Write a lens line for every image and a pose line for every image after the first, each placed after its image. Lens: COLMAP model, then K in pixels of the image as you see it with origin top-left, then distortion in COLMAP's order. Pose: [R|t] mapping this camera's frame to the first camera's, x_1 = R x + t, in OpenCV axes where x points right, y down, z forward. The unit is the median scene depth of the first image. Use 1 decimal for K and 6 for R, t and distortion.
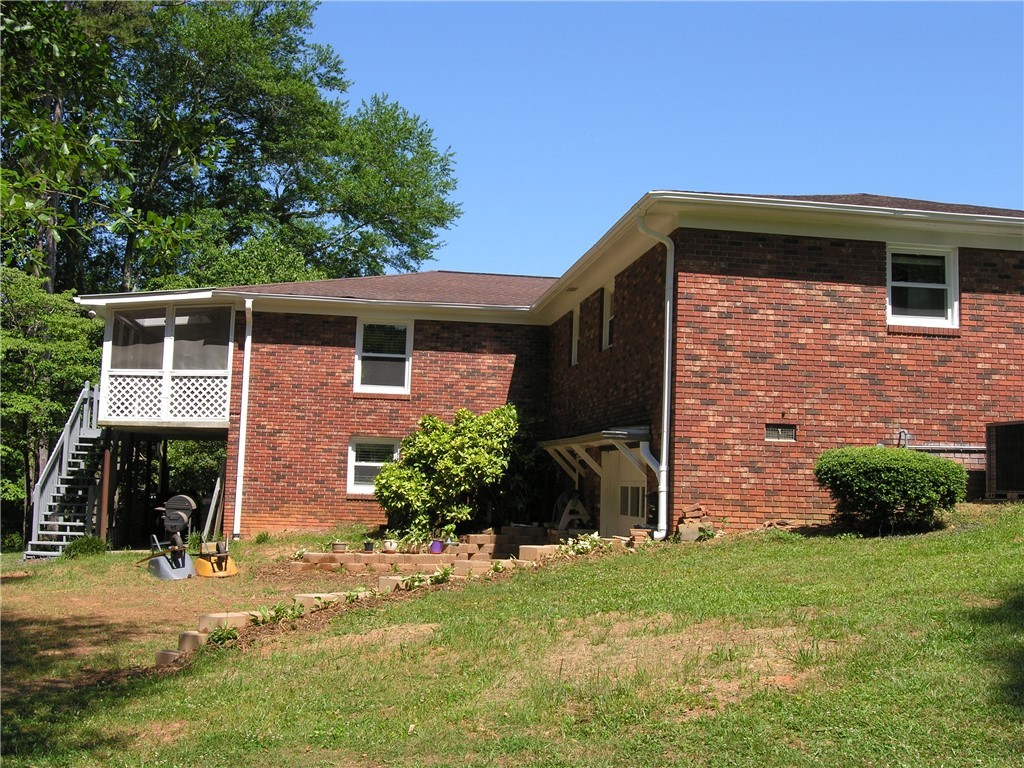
lens RADIAL K [[1174.2, 0, 511.3], [0, 1174.2, 362.6], [0, 0, 1]] dist [-0.056436, -0.010487]
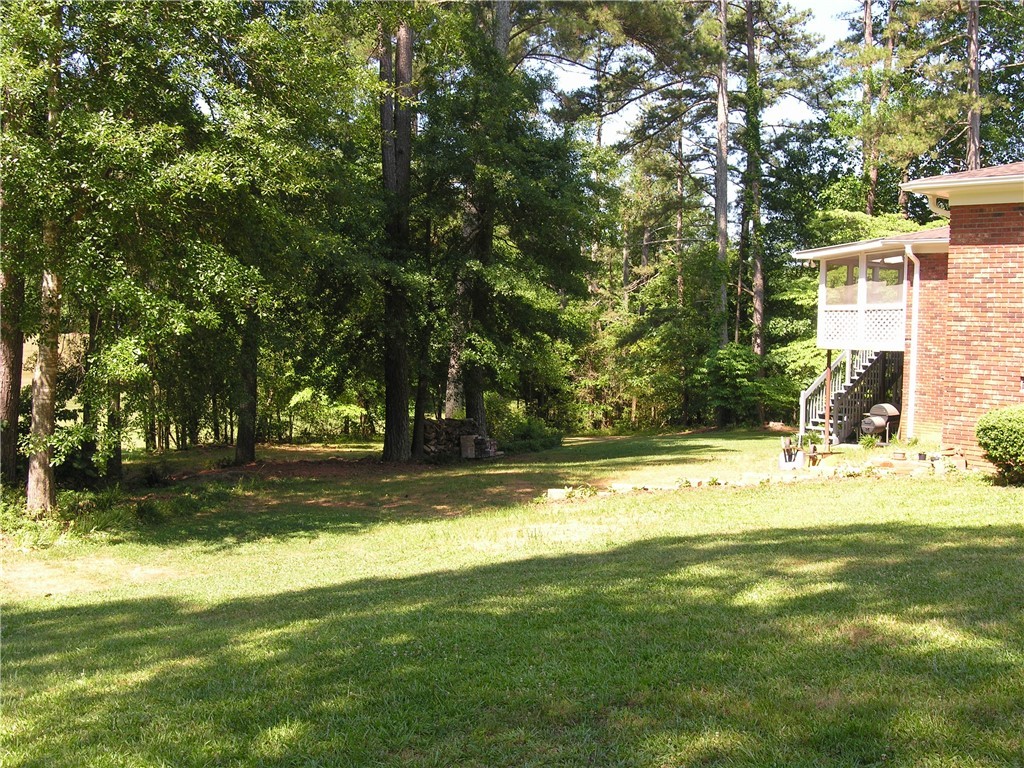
lens RADIAL K [[1174.2, 0, 511.3], [0, 1174.2, 362.6], [0, 0, 1]] dist [-0.056436, -0.010487]
pose [[0.536090, 0.014778, -0.844032, 0.572064], [0.079674, 0.994498, 0.068018, -0.048194], [0.840393, -0.103711, 0.531962, 0.005305]]
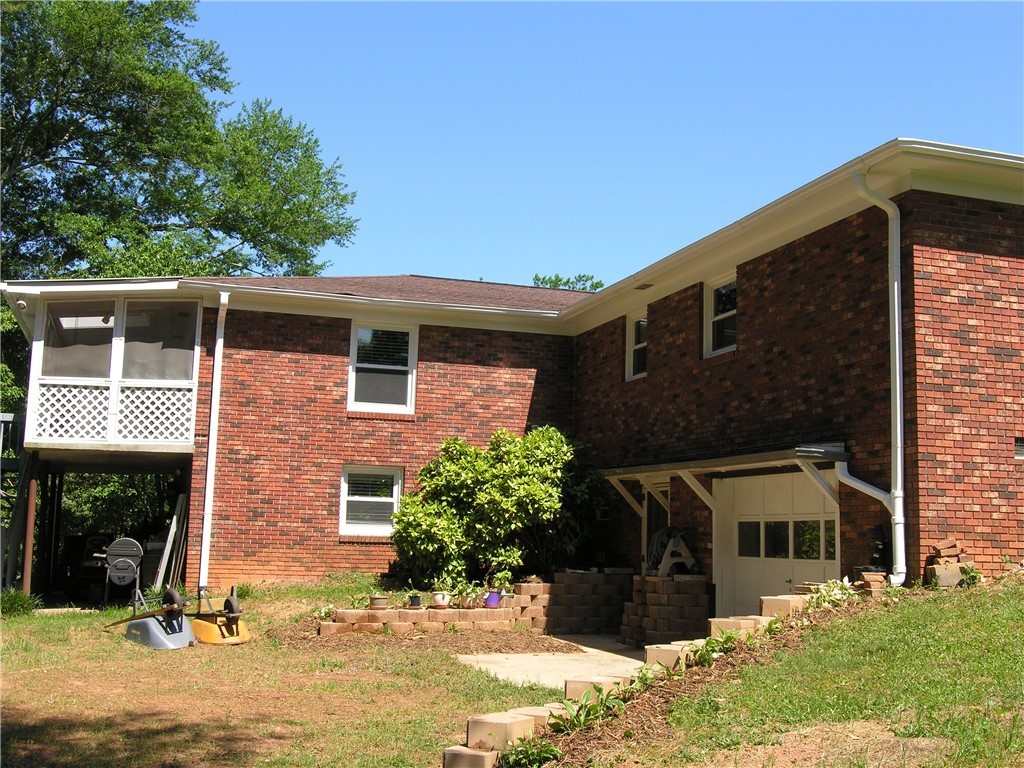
lens RADIAL K [[1174.2, 0, 511.3], [0, 1174.2, 362.6], [0, 0, 1]] dist [-0.056436, -0.010487]
pose [[0.985339, 0.018803, 0.169572, -0.165663], [-0.012124, 0.999113, -0.040335, 0.023997], [-0.170179, 0.037687, 0.984692, 0.177345]]
